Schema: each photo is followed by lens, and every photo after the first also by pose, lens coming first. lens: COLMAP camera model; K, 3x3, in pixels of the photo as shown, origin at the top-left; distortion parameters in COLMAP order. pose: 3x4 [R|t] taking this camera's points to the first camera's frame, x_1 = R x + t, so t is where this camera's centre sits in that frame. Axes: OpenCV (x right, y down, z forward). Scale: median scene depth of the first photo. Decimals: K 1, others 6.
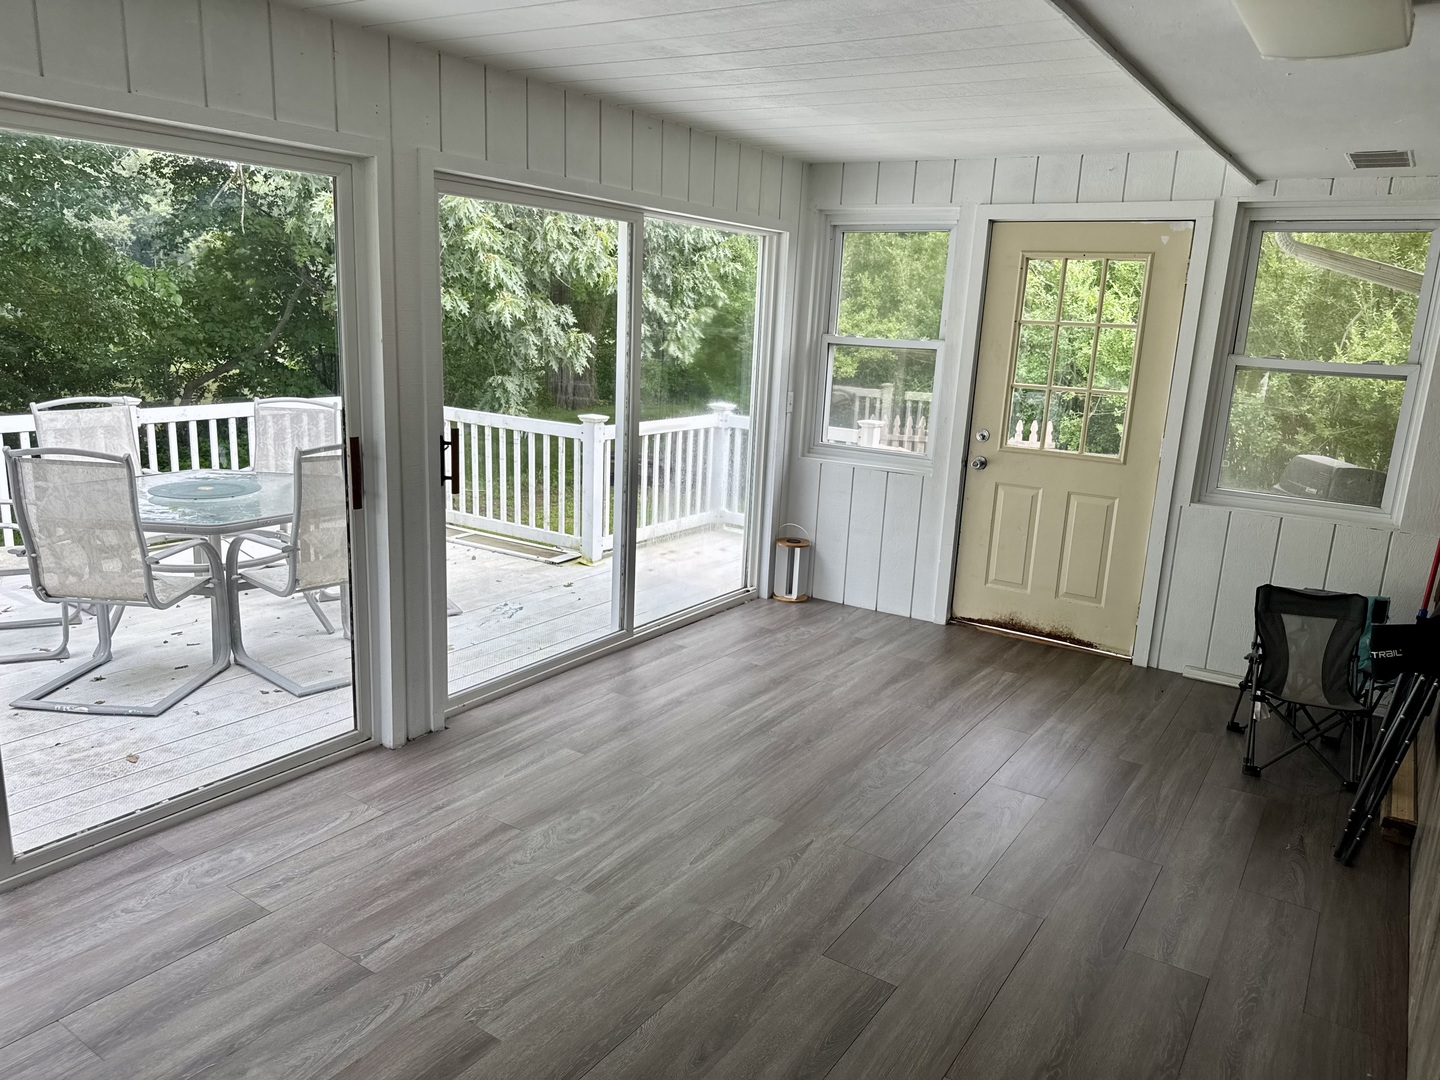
lens RADIAL K [[1014.0, 0, 724.0], [0, 1014.0, 538.6], [0, 0, 1]] dist [0.099866, -0.136646]
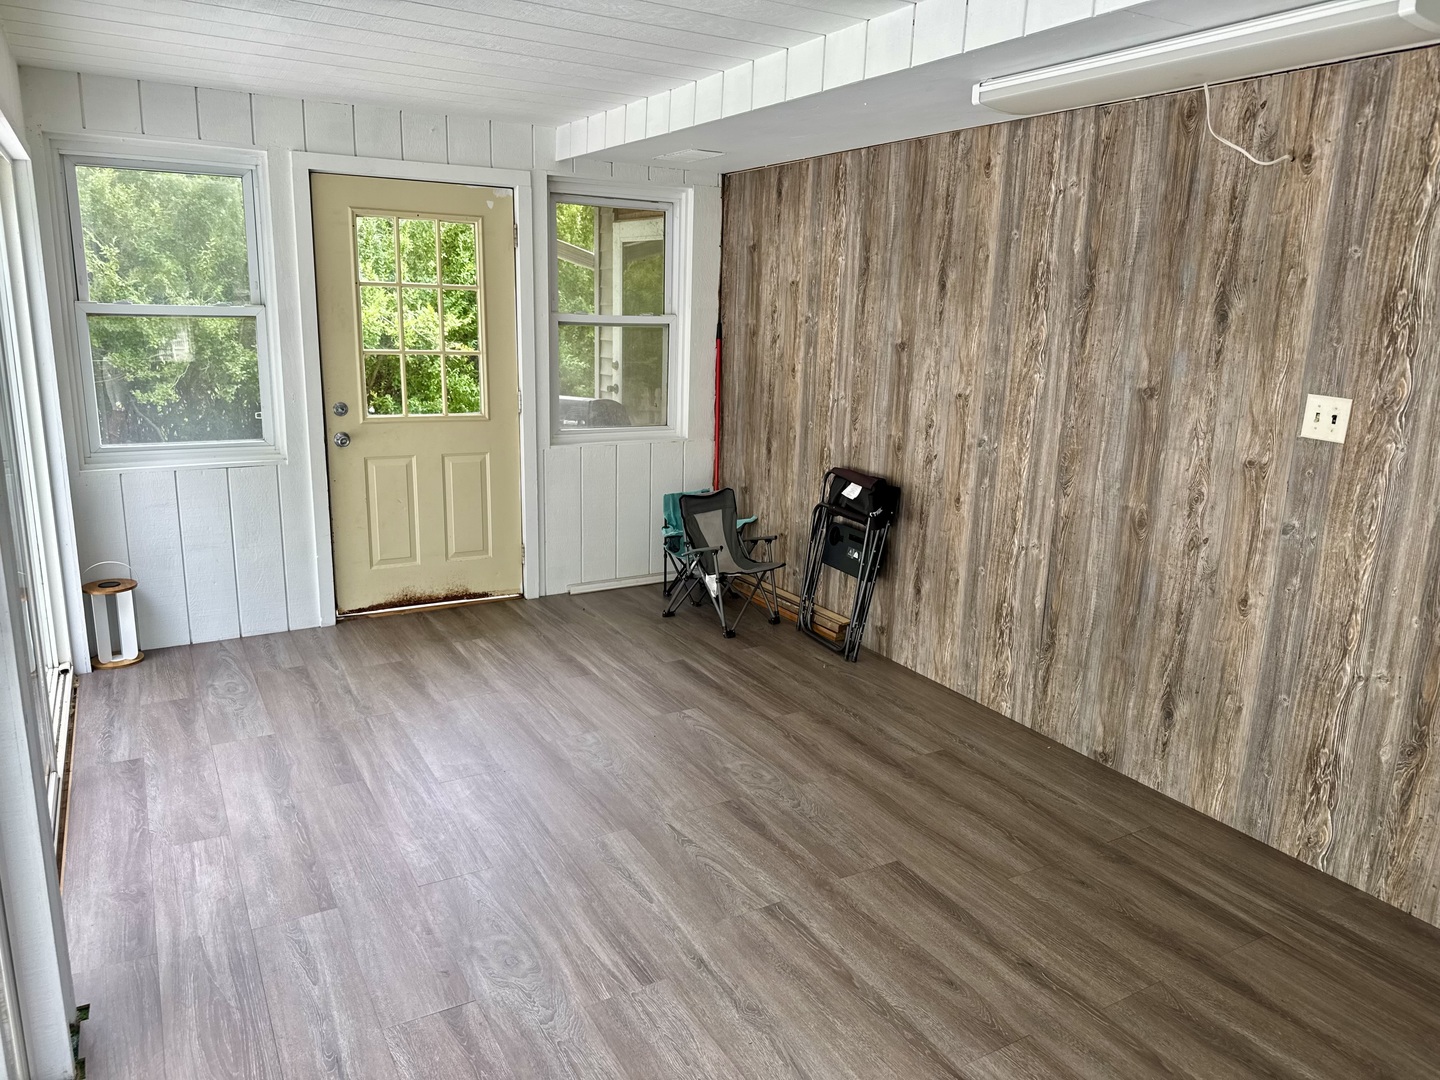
lens RADIAL K [[1014.0, 0, 724.0], [0, 1014.0, 538.6], [0, 0, 1]] dist [0.099866, -0.136646]
pose [[0.444325, -0.236884, 0.863980, -0.428484], [0.190193, 0.967366, 0.167419, -0.081396], [-0.875444, 0.089934, 0.474879, 0.286769]]
